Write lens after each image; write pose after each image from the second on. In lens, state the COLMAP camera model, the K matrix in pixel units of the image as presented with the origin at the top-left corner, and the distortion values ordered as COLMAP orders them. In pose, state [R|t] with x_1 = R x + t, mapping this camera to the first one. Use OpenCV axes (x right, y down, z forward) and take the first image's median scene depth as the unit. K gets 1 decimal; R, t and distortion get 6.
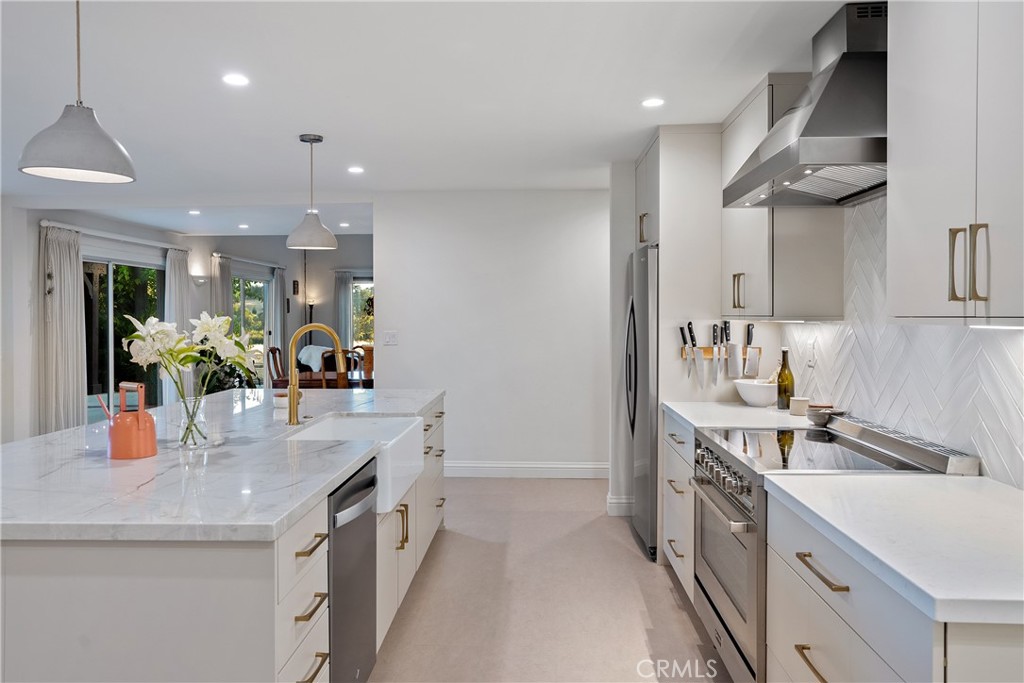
lens RADIAL K [[736.9, 0, 515.5], [0, 736.9, 327.3], [0, 0, 1]] dist [-0.002884, 0.002020]
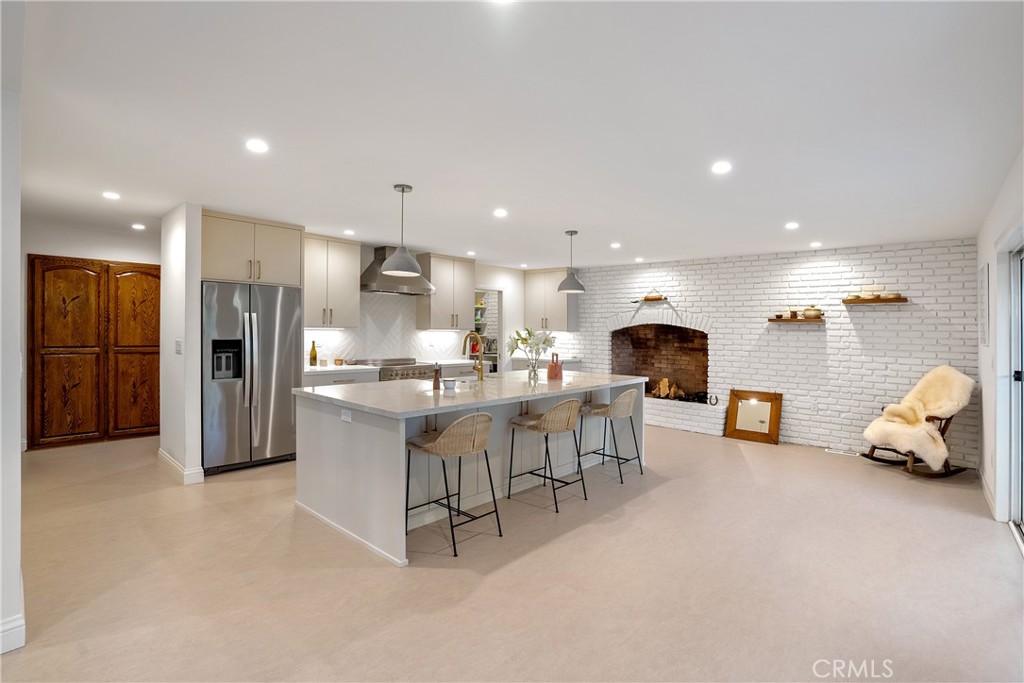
lens RADIAL K [[485.1, 0, 519.0], [0, 485.1, 327.0], [0, 0, 1]] dist [-0.044708, 0.000737]
pose [[-0.773280, -0.009478, 0.633994, -0.971681], [-0.006698, 0.999955, 0.006779, -0.025212], [-0.634029, 0.000995, -0.773308, 1.536393]]
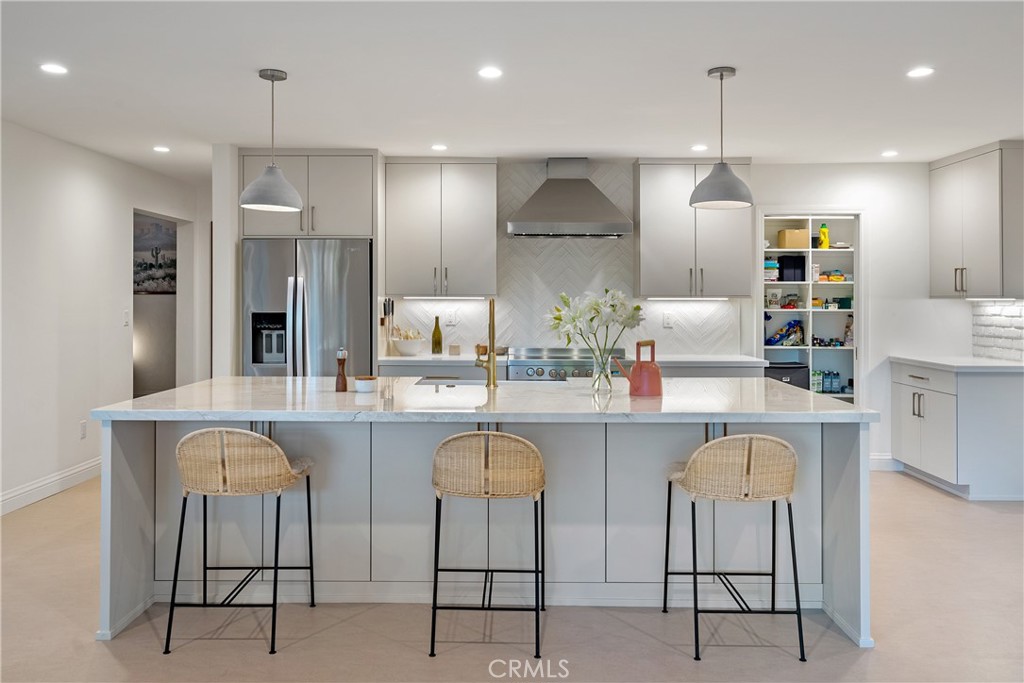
lens RADIAL K [[805.6, 0, 517.0], [0, 805.6, 323.6], [0, 0, 1]] dist [0.035529, 0.000670]
pose [[-0.032899, -0.029872, 0.999012, -1.199741], [0.013087, 0.999455, 0.030317, -0.004133], [-0.999373, 0.014071, -0.032490, 0.763837]]
